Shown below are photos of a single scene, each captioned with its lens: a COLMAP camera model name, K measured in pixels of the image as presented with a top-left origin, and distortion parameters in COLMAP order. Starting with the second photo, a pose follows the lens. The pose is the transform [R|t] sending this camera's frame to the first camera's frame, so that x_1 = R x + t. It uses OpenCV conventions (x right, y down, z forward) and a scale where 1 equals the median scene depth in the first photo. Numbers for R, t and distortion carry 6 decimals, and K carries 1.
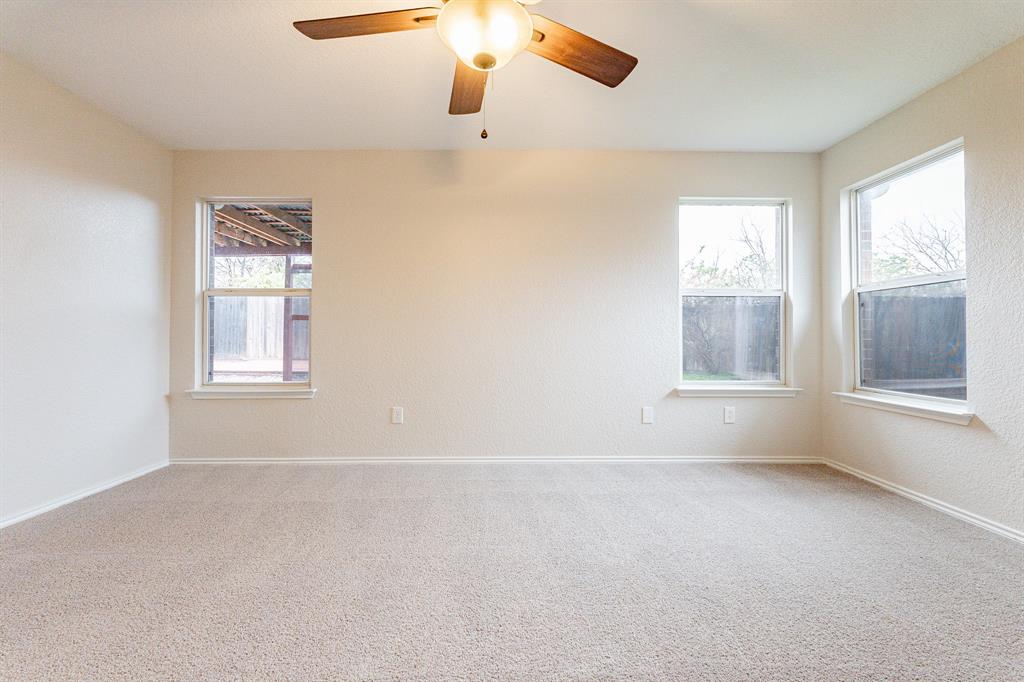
lens RADIAL K [[450.0, 0, 512.8], [0, 450.0, 345.2], [0, 0, 1]] dist [-0.000334, 0.000071]
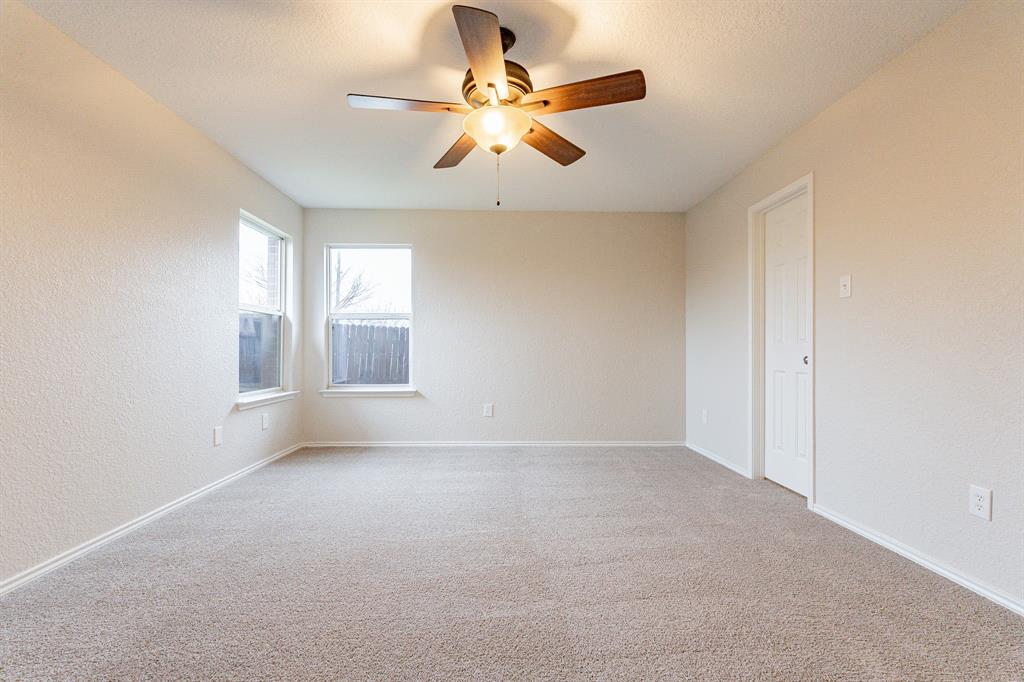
lens RADIAL K [[450.0, 0, 512.8], [0, 450.0, 345.2], [0, 0, 1]] dist [-0.000334, 0.000071]
pose [[0.001230, 0.004025, 0.999991, -0.637097], [0.011479, 0.999926, -0.004039, -0.018275], [-0.999933, 0.011484, 0.001184, 0.416310]]
